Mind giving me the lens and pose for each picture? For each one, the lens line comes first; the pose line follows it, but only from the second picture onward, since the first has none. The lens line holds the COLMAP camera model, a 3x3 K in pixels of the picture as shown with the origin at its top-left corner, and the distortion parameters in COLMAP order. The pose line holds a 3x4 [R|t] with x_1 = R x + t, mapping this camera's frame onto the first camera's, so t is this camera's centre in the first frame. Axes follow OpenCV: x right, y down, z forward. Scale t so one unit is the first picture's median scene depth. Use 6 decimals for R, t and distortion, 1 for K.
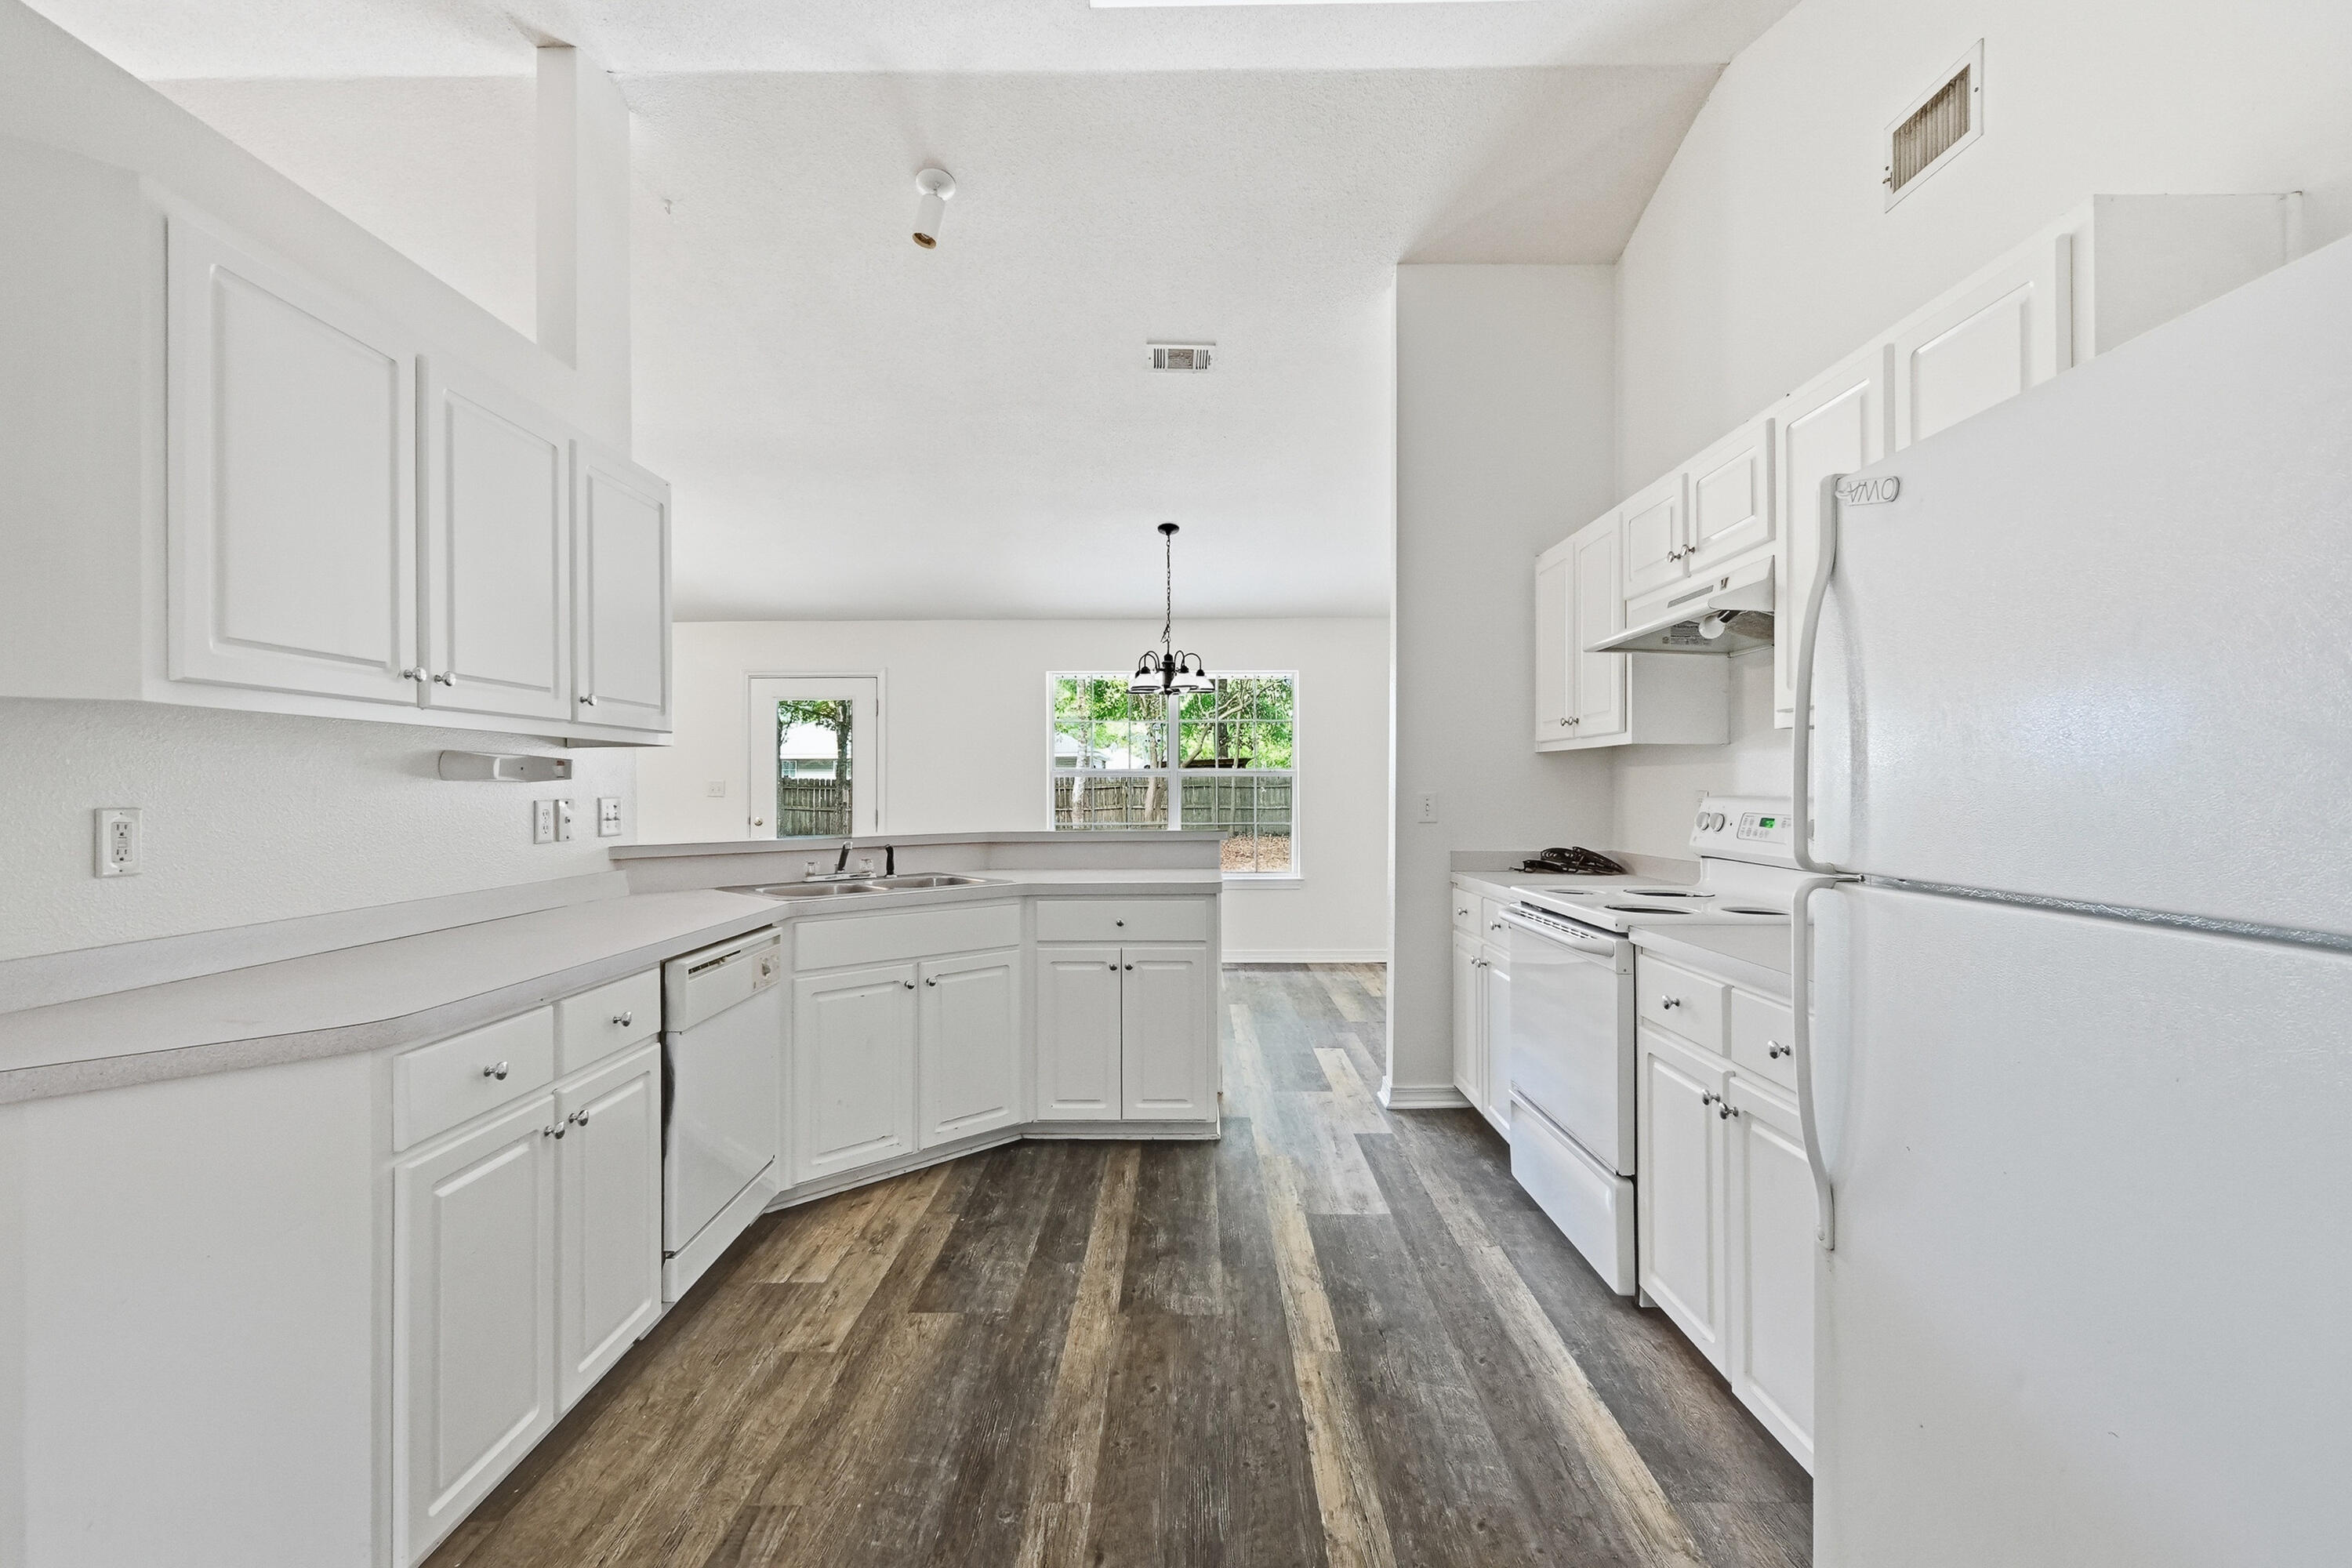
lens RADIAL K [[1005.0, 0, 1188.0], [0, 1005.0, 790.9], [0, 0, 1]] dist [-0.006671, 0.003600]
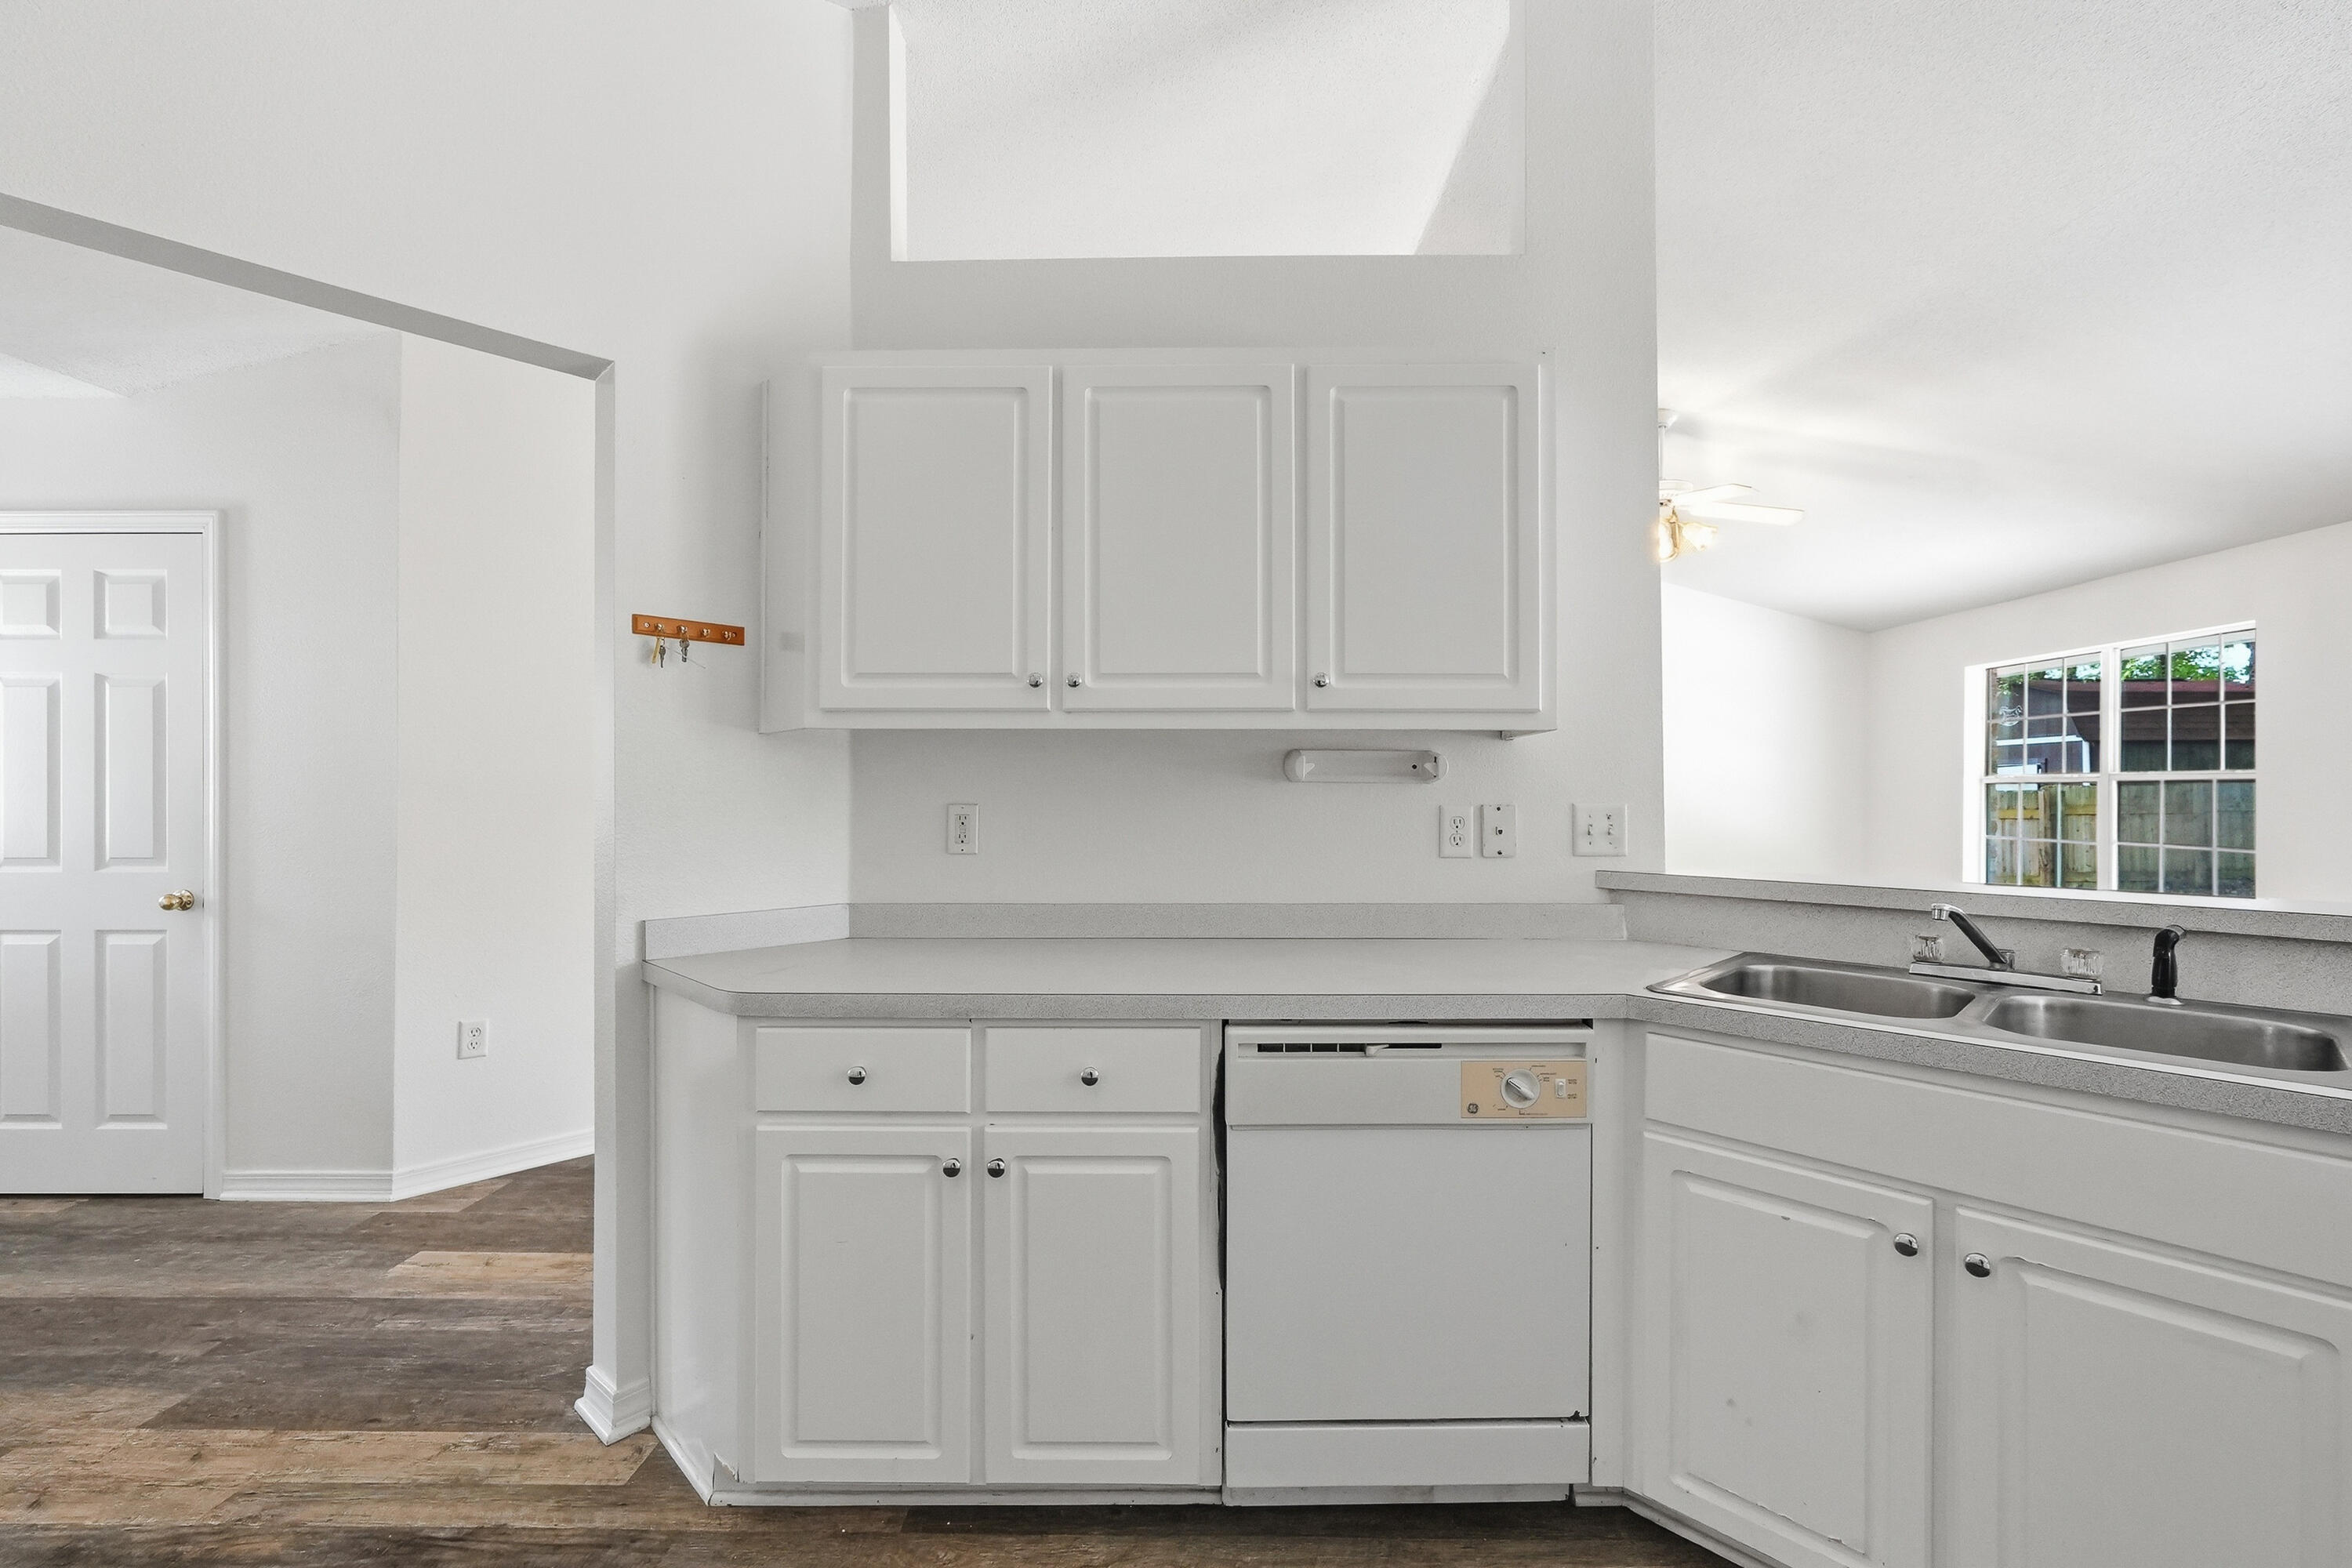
lens RADIAL K [[1005.0, 0, 1188.9], [0, 1005.0, 789.6], [0, 0, 1]] dist [-0.006671, 0.003600]
pose [[-0.002851, 0.005734, -0.999979, 0.157323], [-0.005629, 0.999968, 0.005750, -0.006224], [0.999980, 0.005645, -0.002818, 0.678265]]
